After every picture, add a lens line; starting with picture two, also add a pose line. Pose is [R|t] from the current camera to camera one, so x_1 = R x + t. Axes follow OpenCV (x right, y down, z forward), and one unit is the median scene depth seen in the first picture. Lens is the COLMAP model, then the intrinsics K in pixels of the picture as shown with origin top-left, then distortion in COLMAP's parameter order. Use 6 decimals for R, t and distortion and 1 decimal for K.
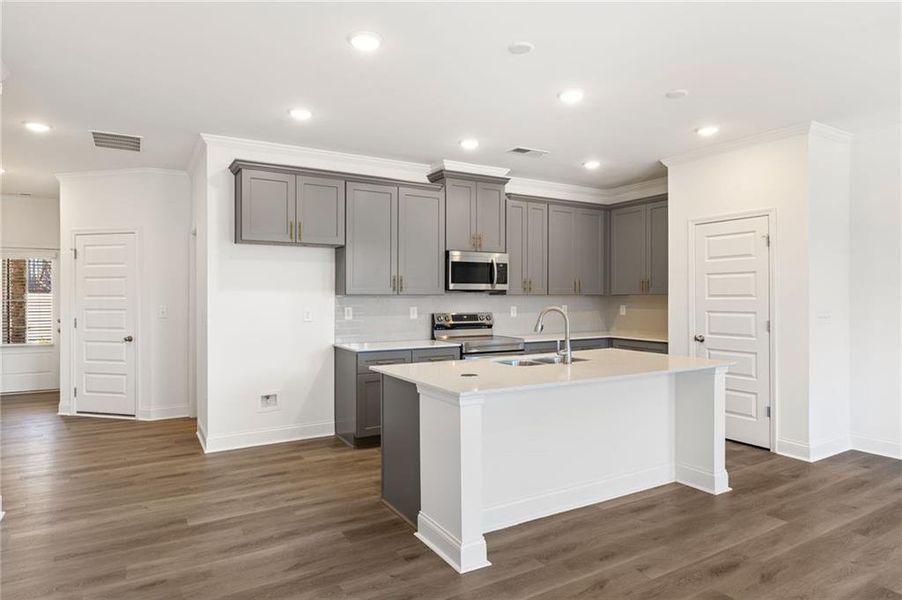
lens RADIAL K [[531.3, 0, 449.8], [0, 531.3, 301.1], [0, 0, 1]] dist [-0.006178, -0.001108]
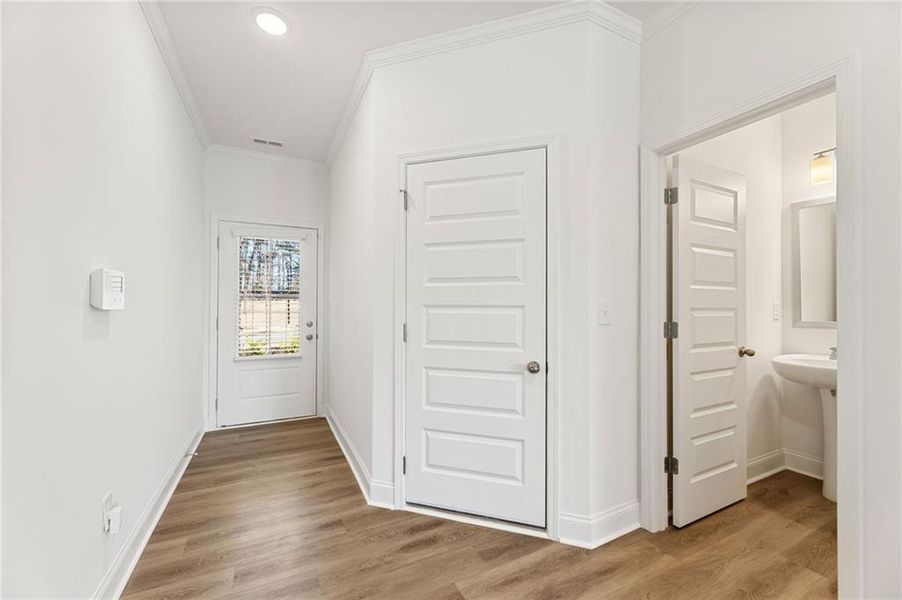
lens RADIAL K [[367.1, 0, 452.0], [0, 367.1, 300.0], [0, 0, 1]] dist [0.000549, 0.000040]
pose [[0.997892, 0.003654, -0.064800, -0.025195], [-0.004169, 0.999961, -0.007808, 0.000472], [0.064769, 0.008062, 0.997868, 0.025297]]
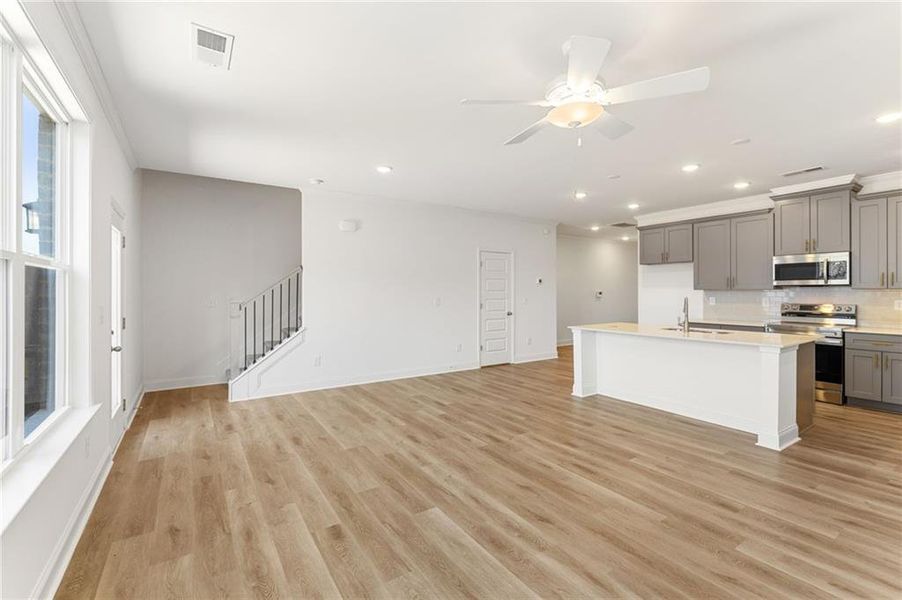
lens RADIAL K [[398.4, 0, 454.0], [0, 398.4, 293.1], [0, 0, 1]] dist [-0.003776, -0.000884]
pose [[0.048835, 0.005096, -0.998794, 0.955204], [-0.005070, 0.999975, 0.004854, -0.002883], [0.998794, 0.004827, 0.048859, 0.145584]]
